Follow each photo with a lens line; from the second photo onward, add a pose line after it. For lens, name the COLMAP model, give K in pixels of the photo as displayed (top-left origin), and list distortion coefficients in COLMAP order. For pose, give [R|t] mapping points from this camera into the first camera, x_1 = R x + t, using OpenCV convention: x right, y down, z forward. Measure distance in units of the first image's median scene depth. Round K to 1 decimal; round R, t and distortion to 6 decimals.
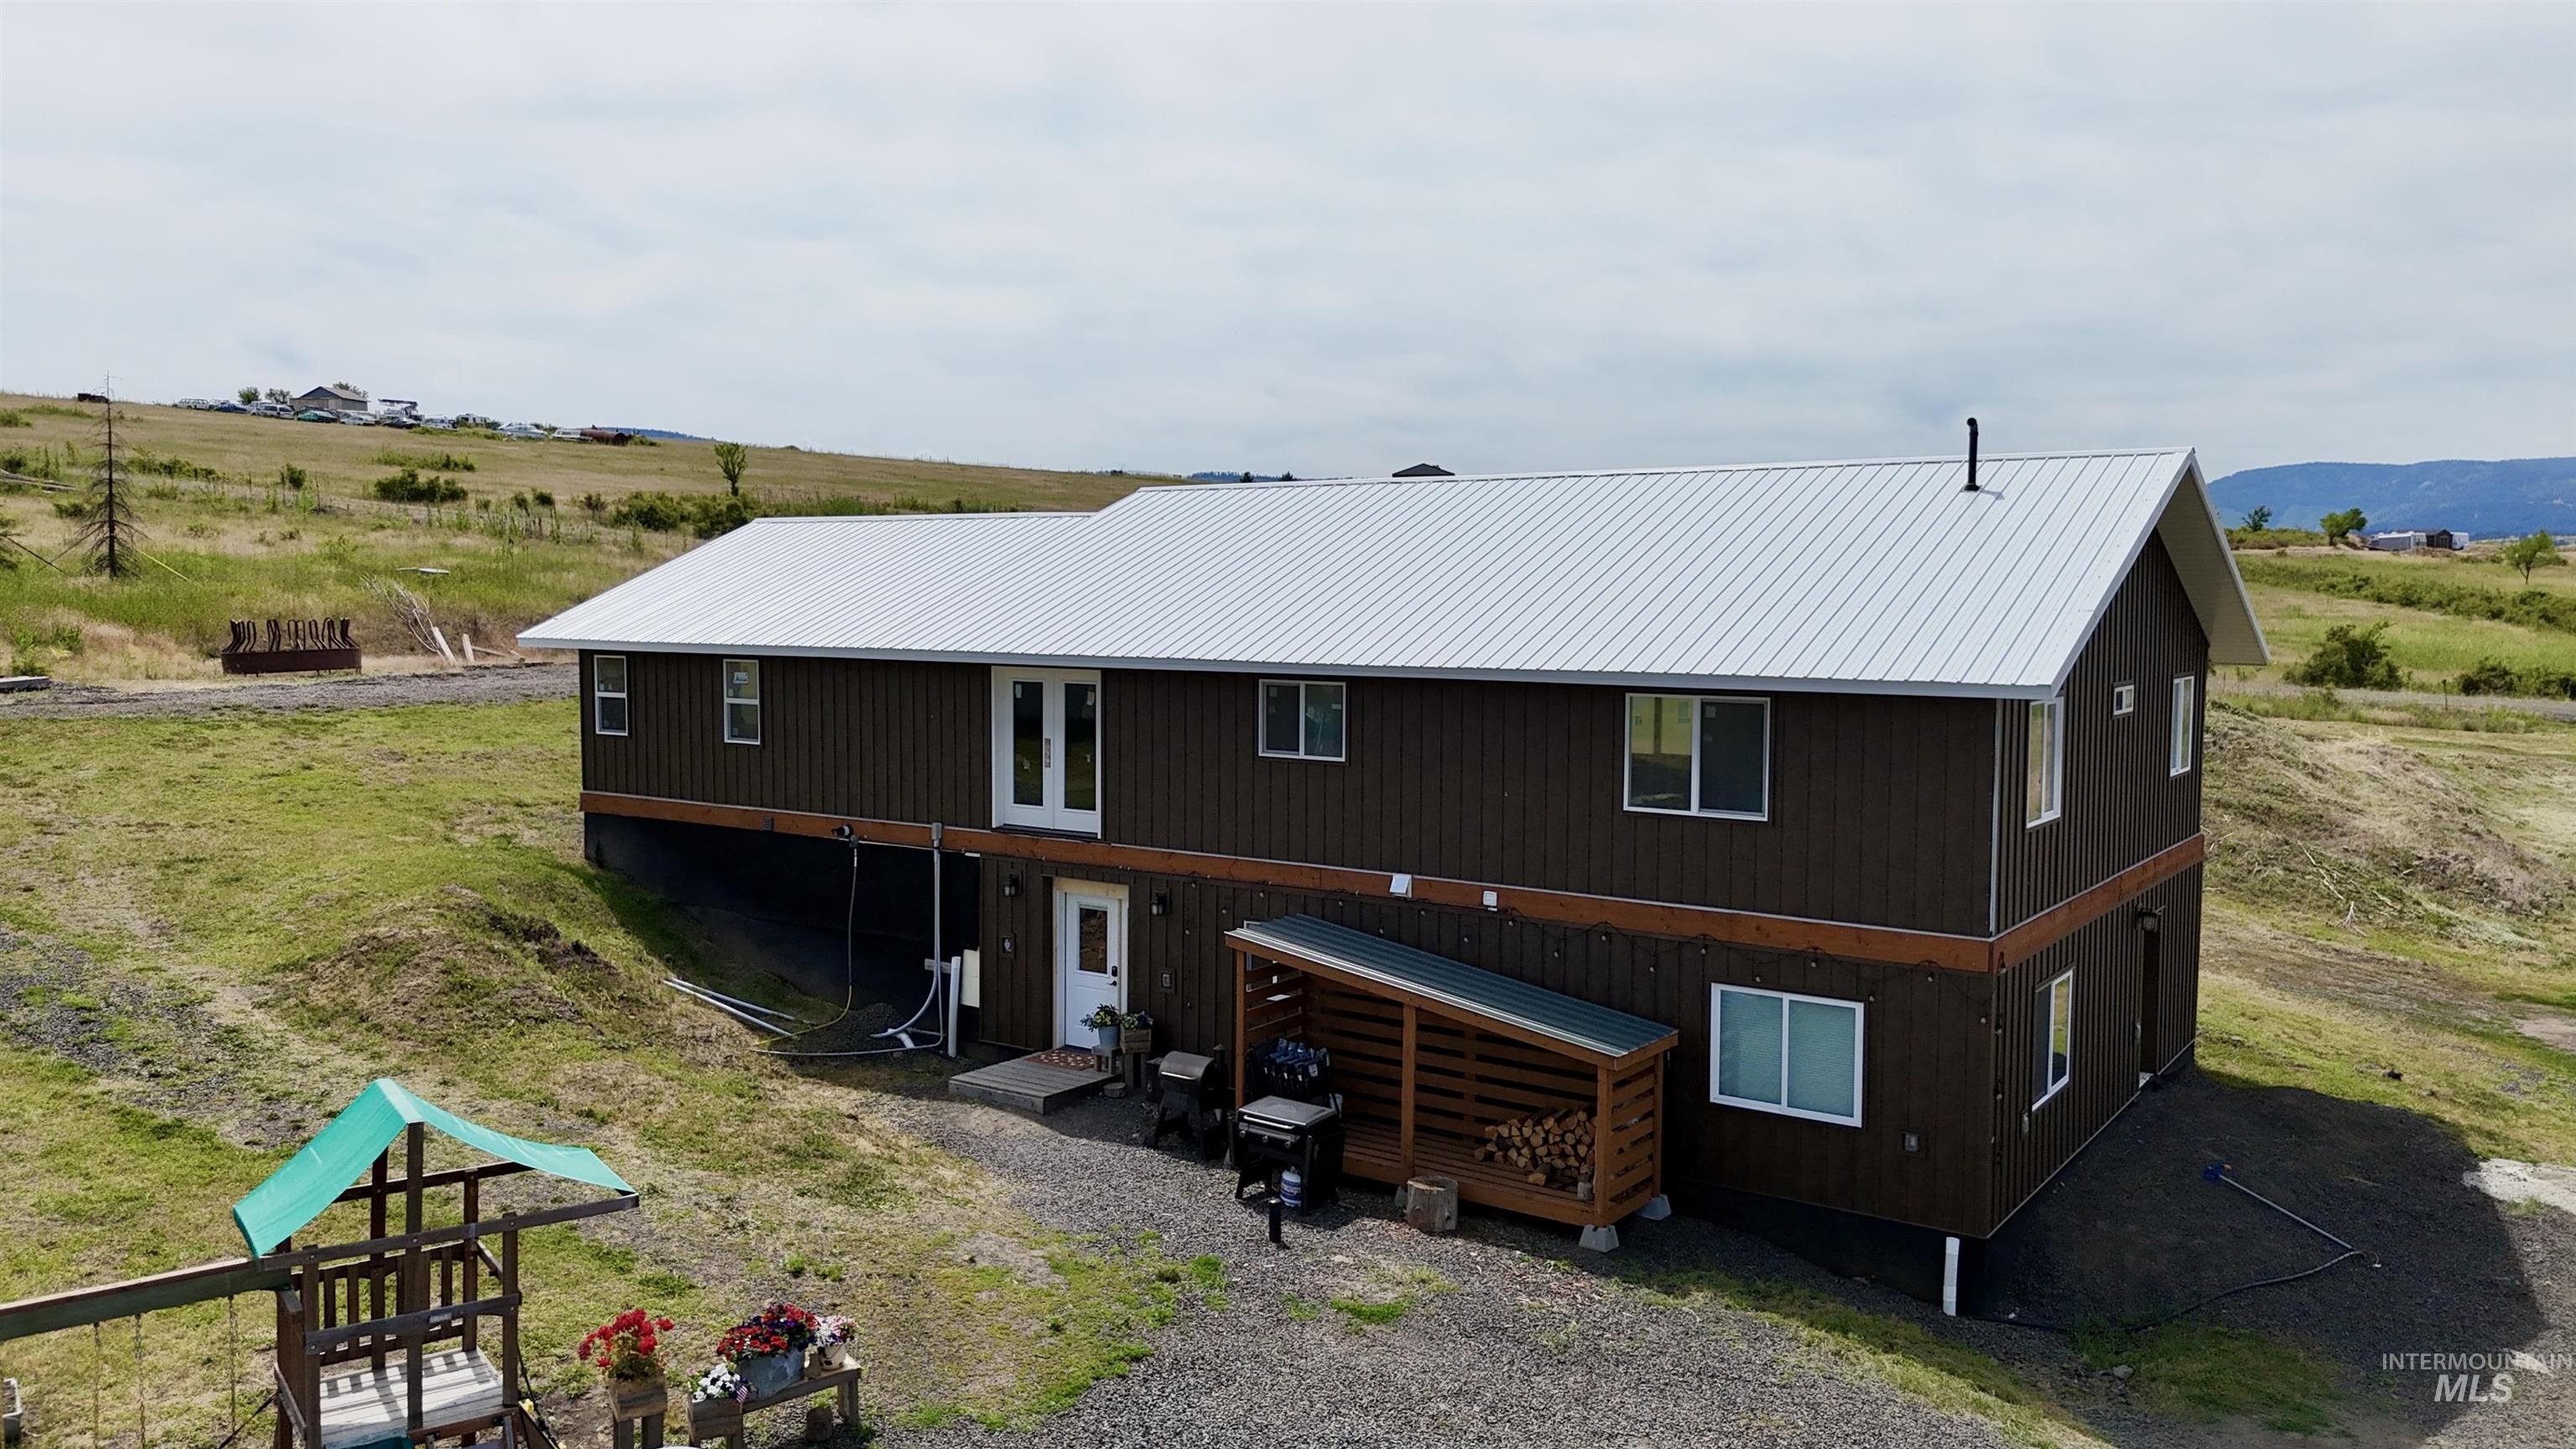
lens RADIAL K [[1901.8, 0, 1286.7], [0, 1901.8, 716.3], [0, 0, 1]] dist [0.070398, -0.069758]
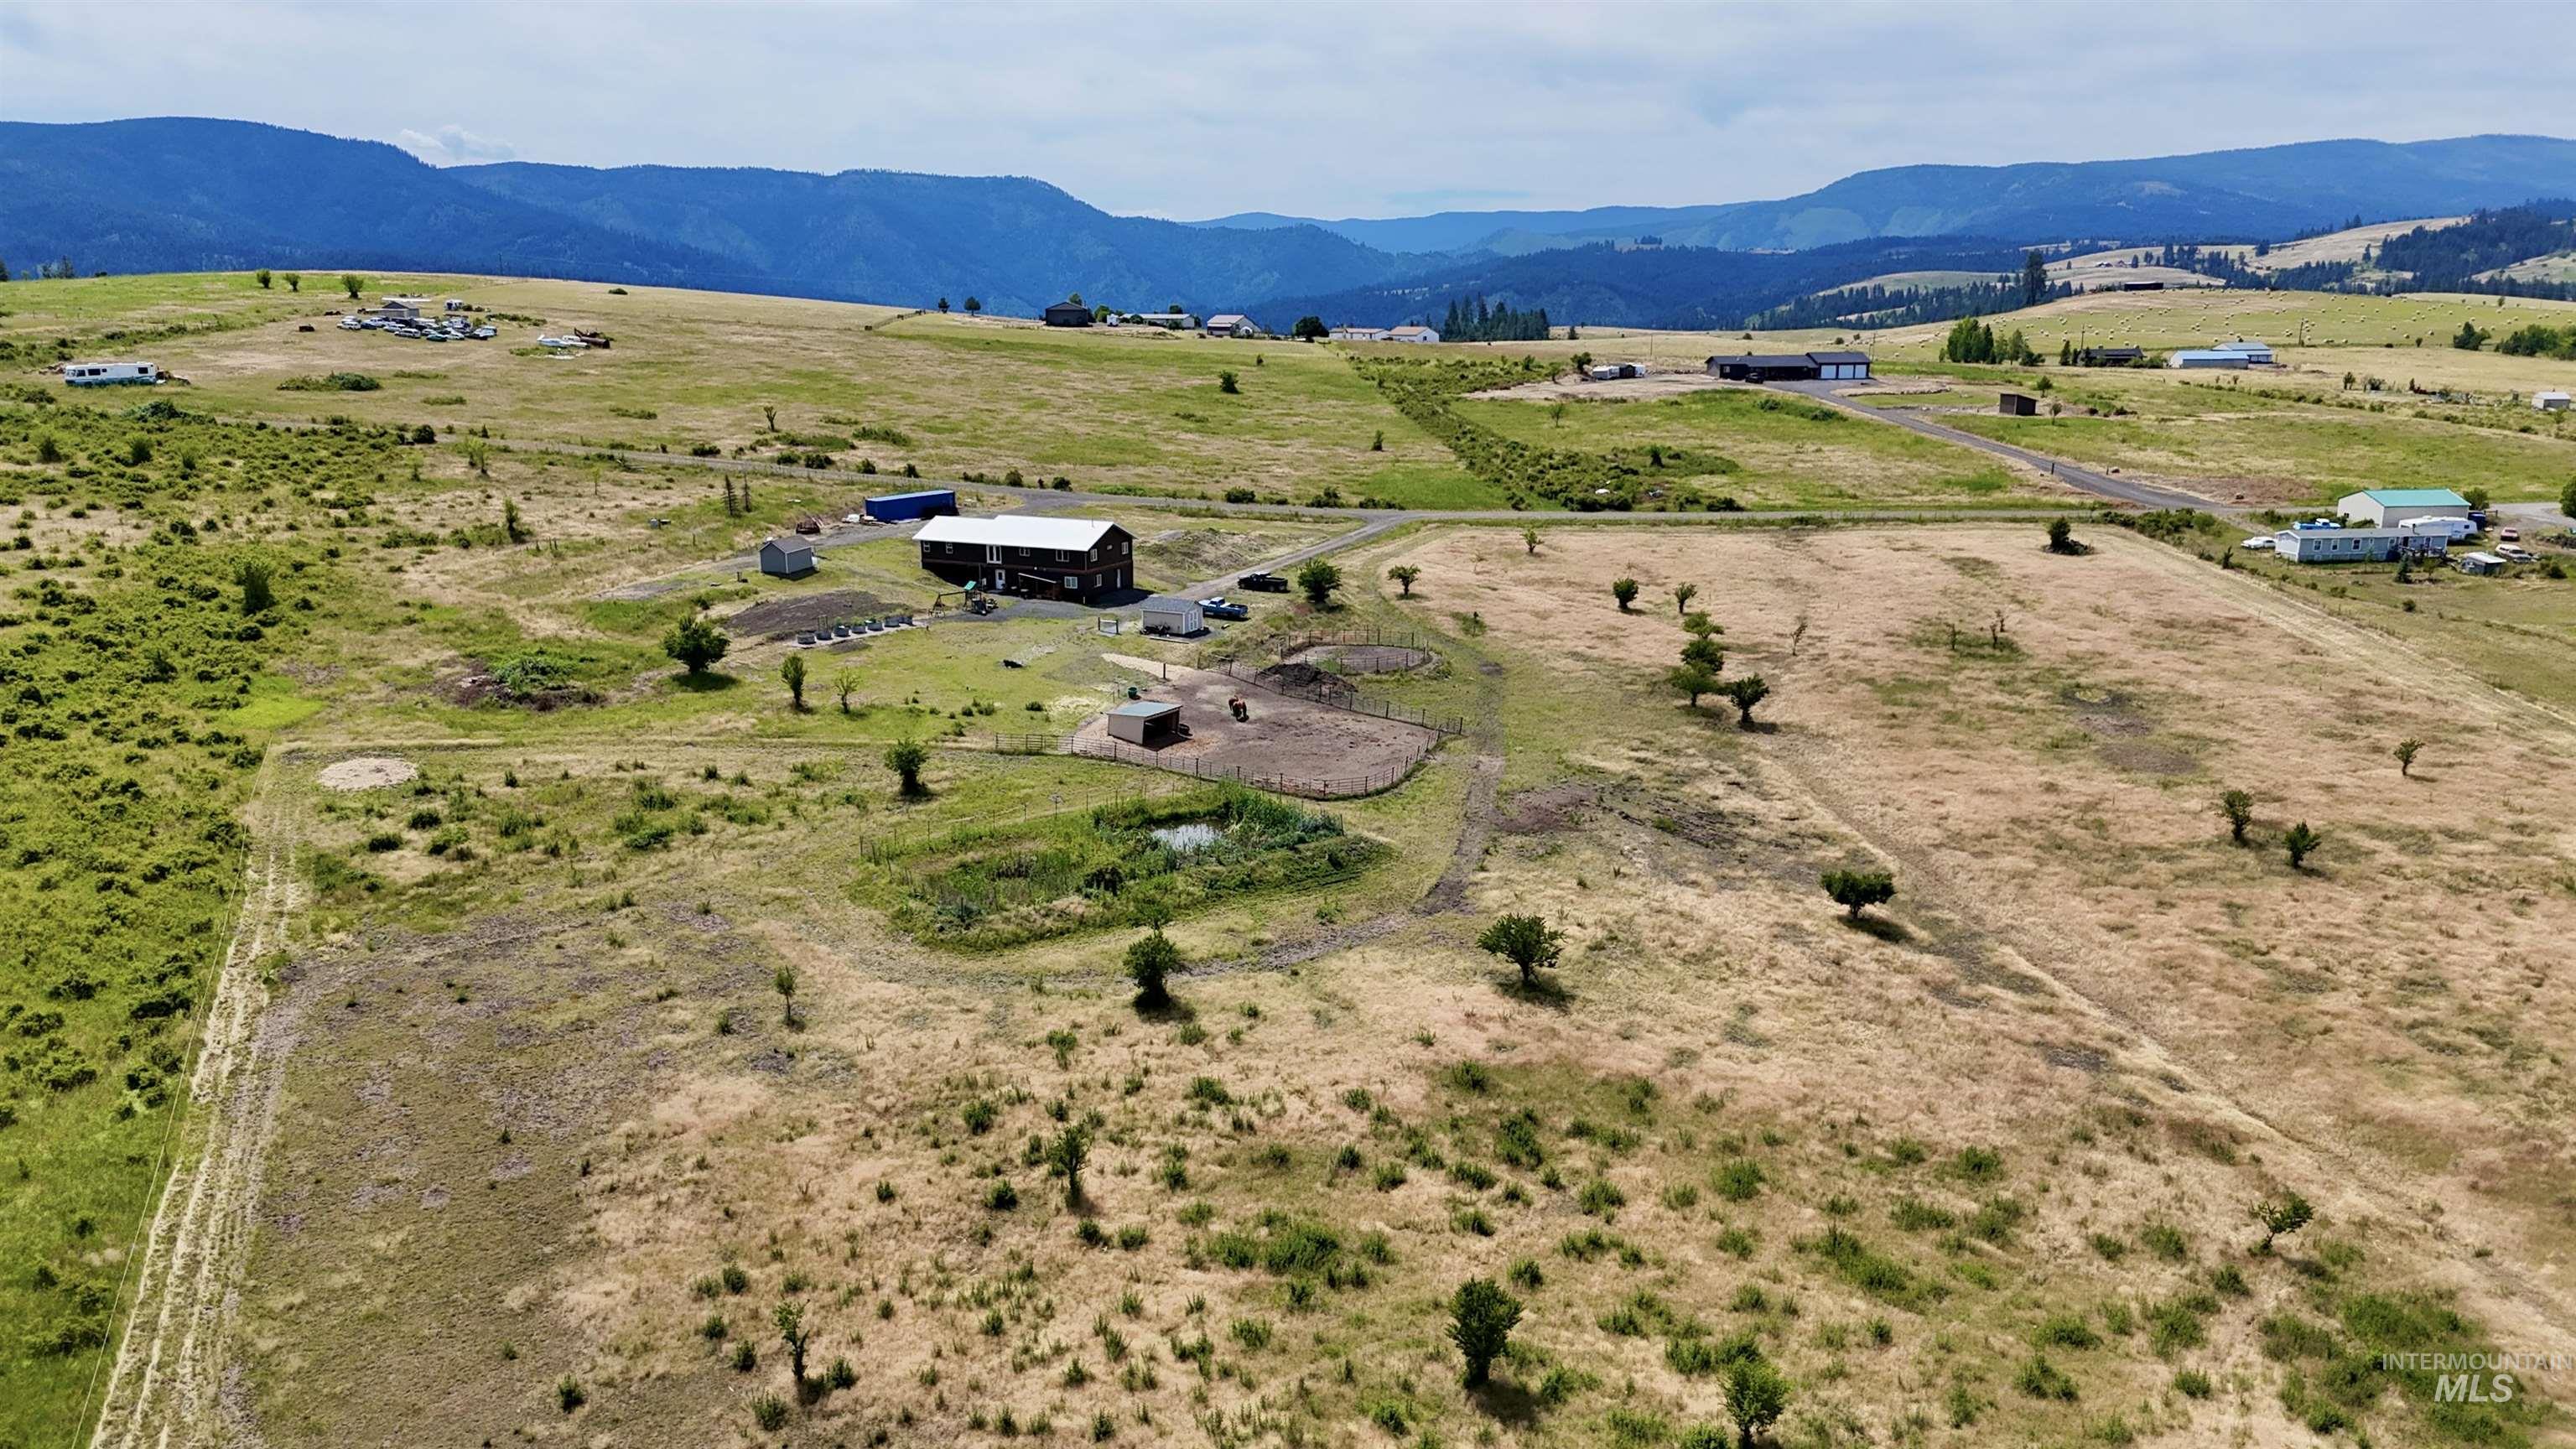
lens RADIAL K [[1901.8, 0, 1284.7], [0, 1901.8, 738.9], [0, 0, 1]] dist [0.070398, -0.069758]
pose [[0.985313, -0.045494, 0.164586, -0.352455], [0.017867, 0.986033, 0.165590, -0.691798], [-0.169821, -0.160218, 0.972364, -9.499135]]
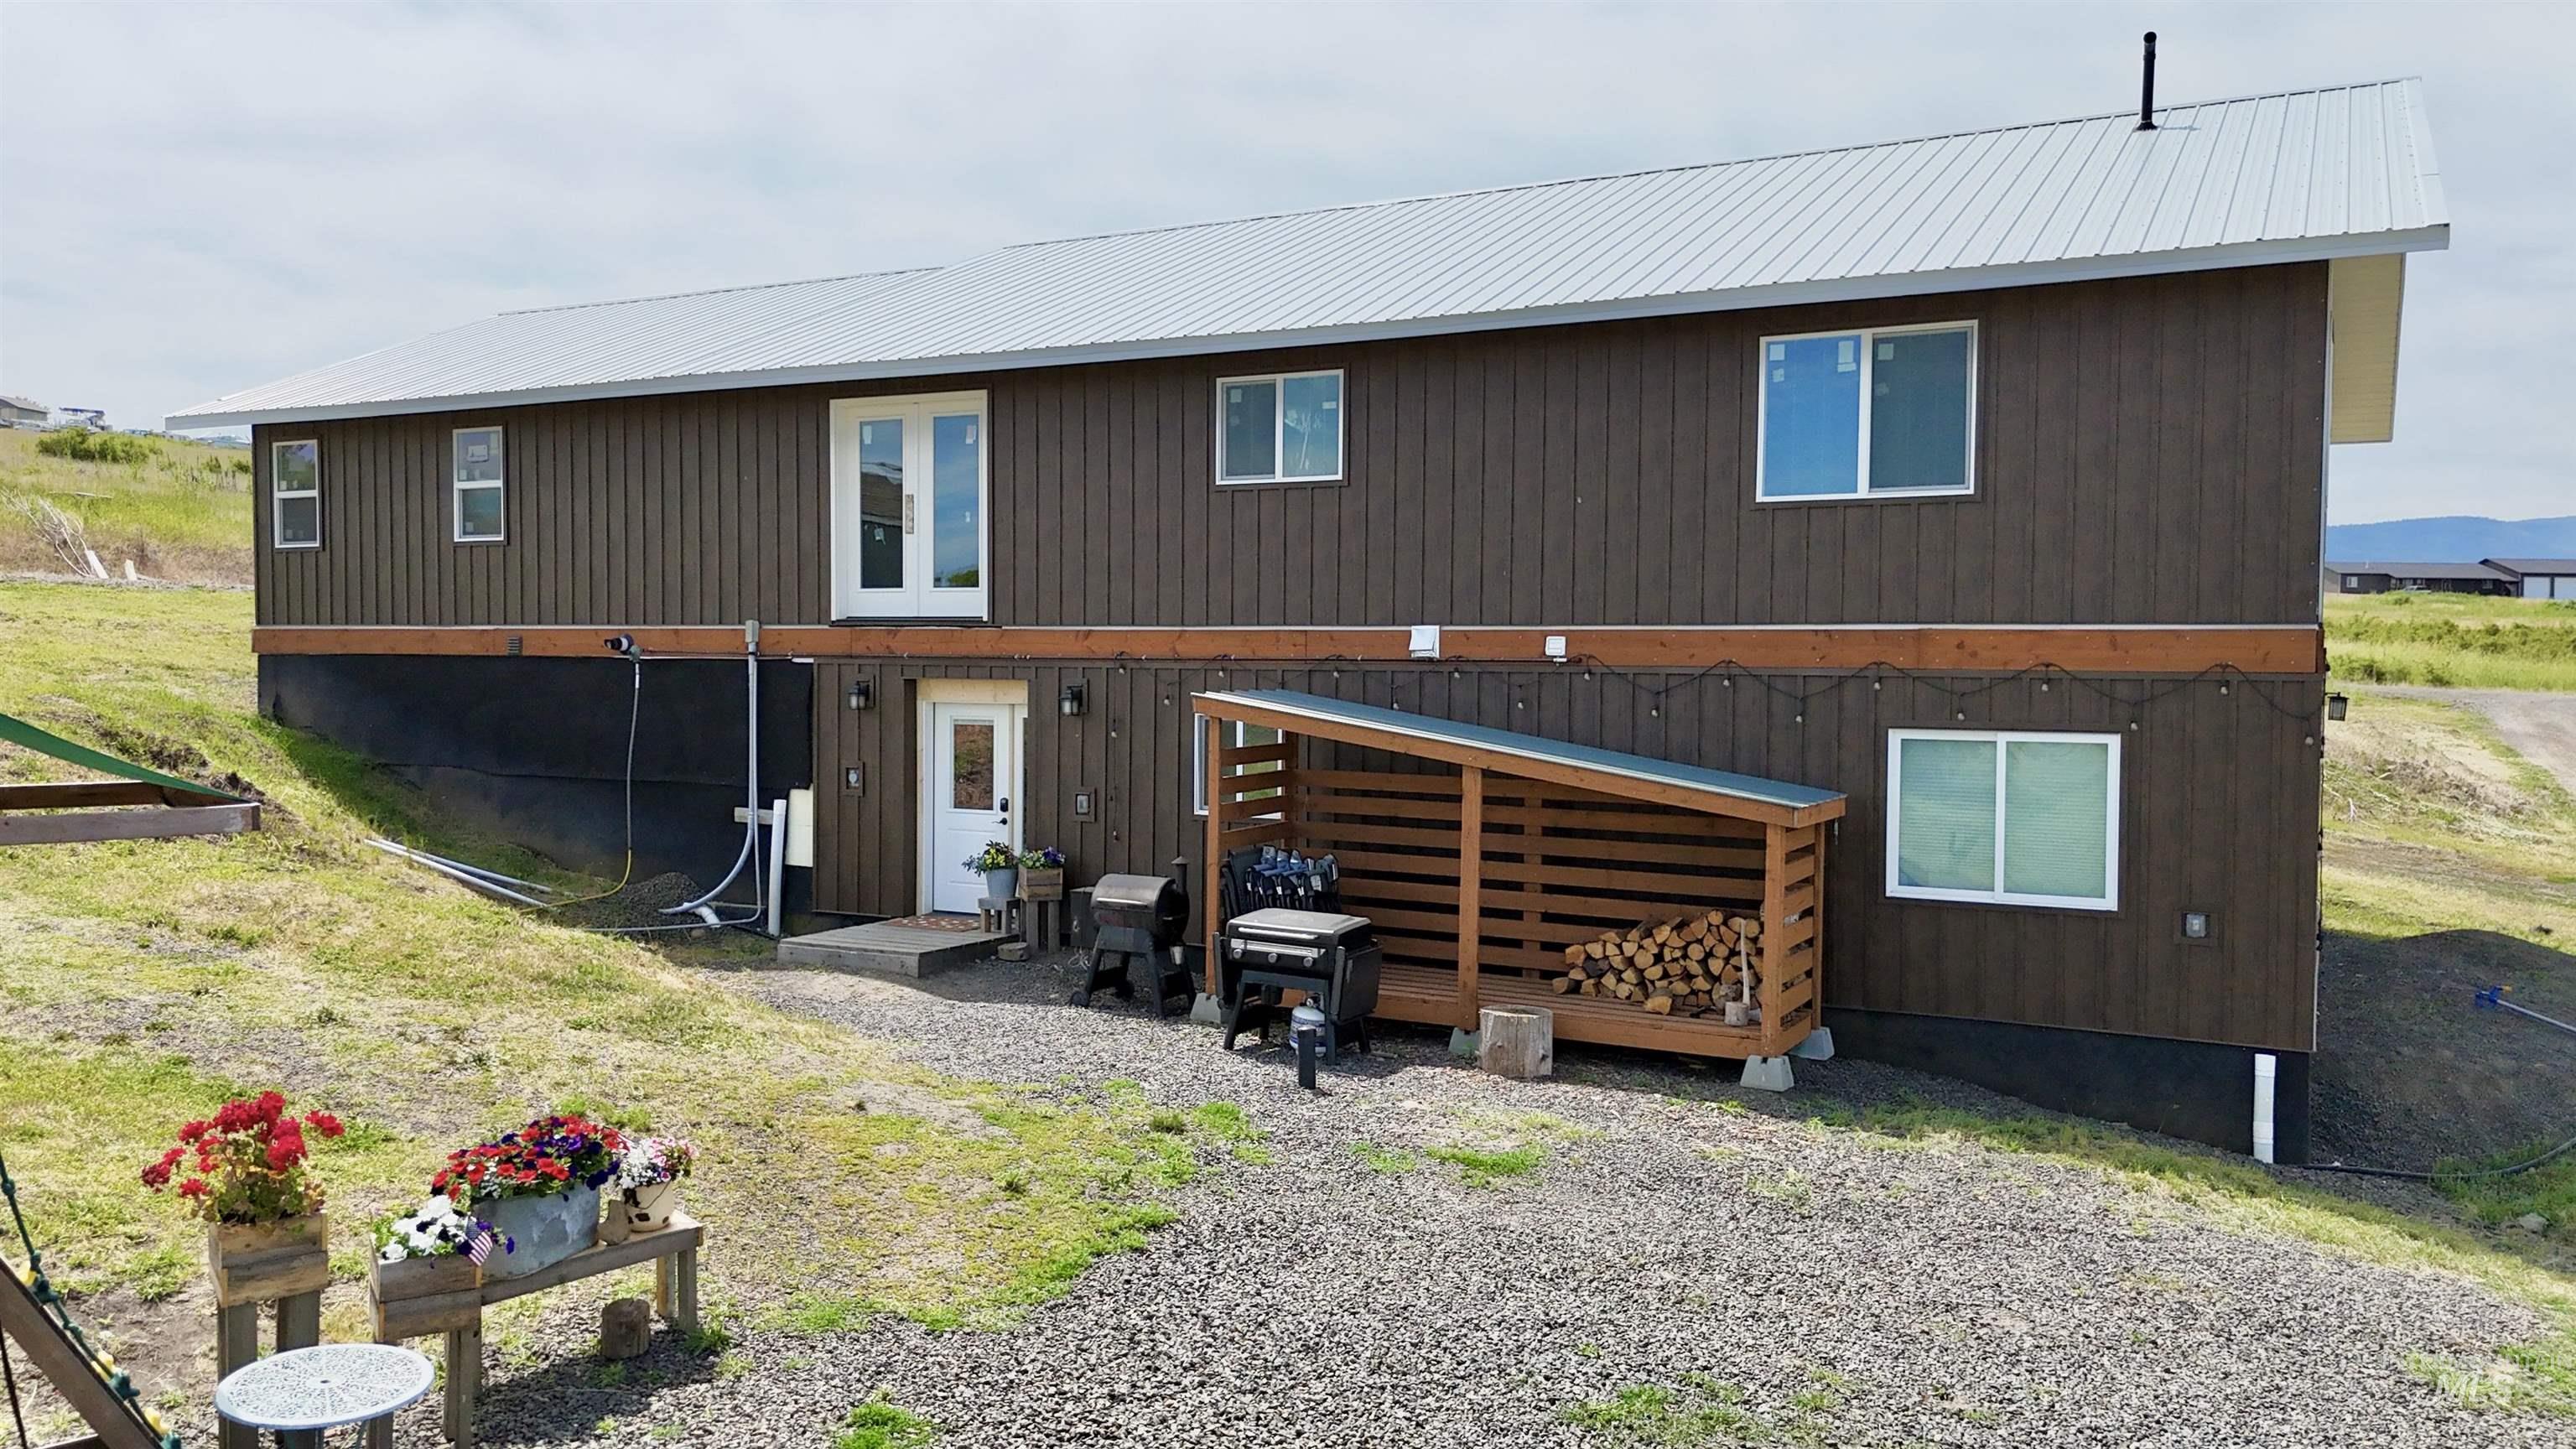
lens RADIAL K [[1901.8, 0, 1288.9], [0, 1901.8, 719.4], [0, 0, 1]] dist [0.070398, -0.069758]
pose [[0.992429, -0.001720, 0.122804, -0.086653], [0.005502, 0.999521, -0.030463, 0.150673], [-0.122693, 0.030908, 0.991963, 0.301280]]
